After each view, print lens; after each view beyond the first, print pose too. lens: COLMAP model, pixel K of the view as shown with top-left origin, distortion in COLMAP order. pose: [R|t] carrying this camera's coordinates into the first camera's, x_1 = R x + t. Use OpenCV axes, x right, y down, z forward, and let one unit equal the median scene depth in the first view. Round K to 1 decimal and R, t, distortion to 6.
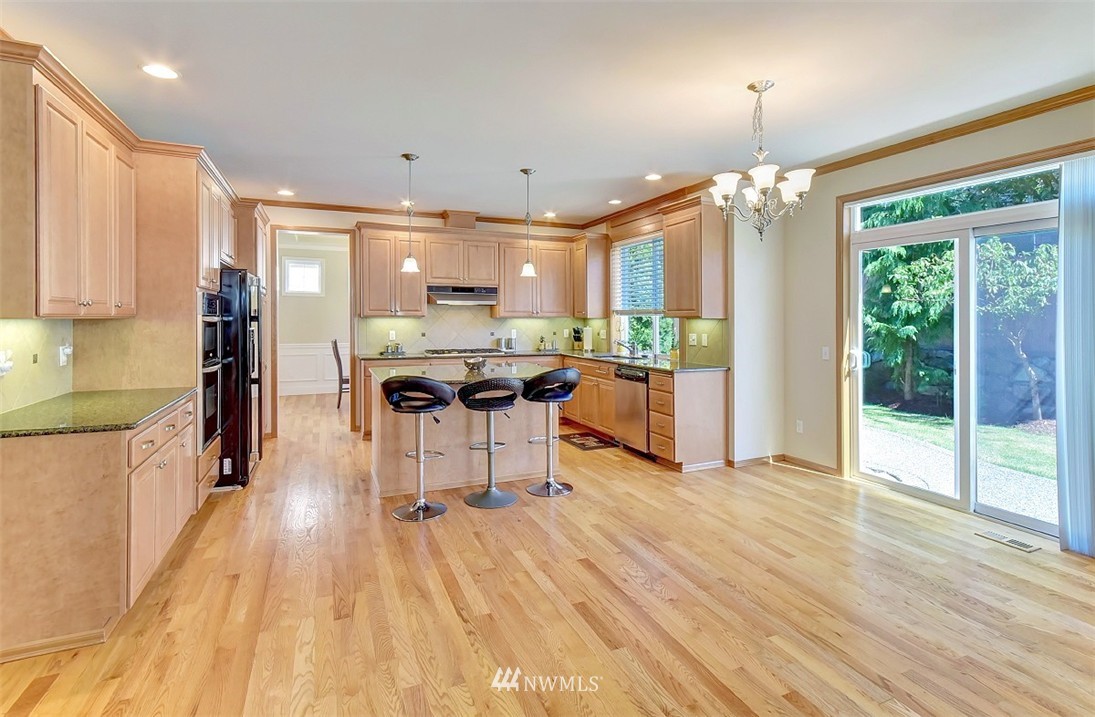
lens RADIAL K [[535.5, 0, 545.5], [0, 535.5, 318.7], [0, 0, 1]] dist [0.022108, 0.000588]
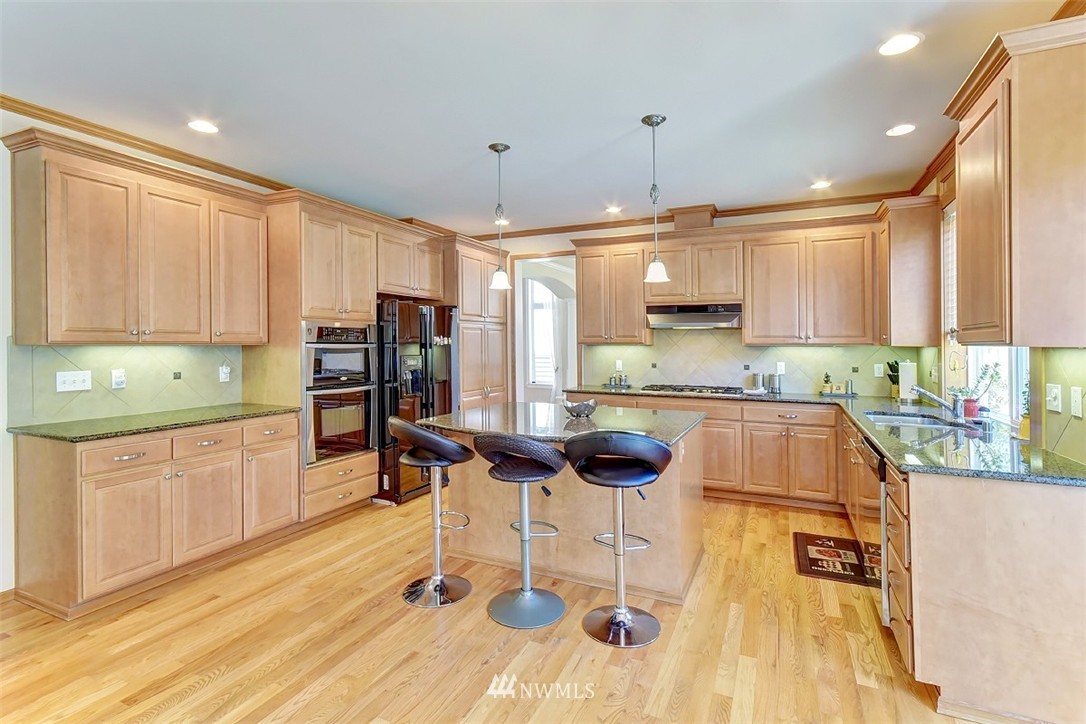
lens RADIAL K [[508.3, 0, 542.8], [0, 508.3, 344.7], [0, 0, 1]] dist [0.016903, -0.000084]
pose [[0.672080, -0.001081, -0.740478, 0.314473], [-0.001457, 0.999995, -0.002783, -0.000406], [0.740478, 0.002949, 0.672075, 0.450352]]
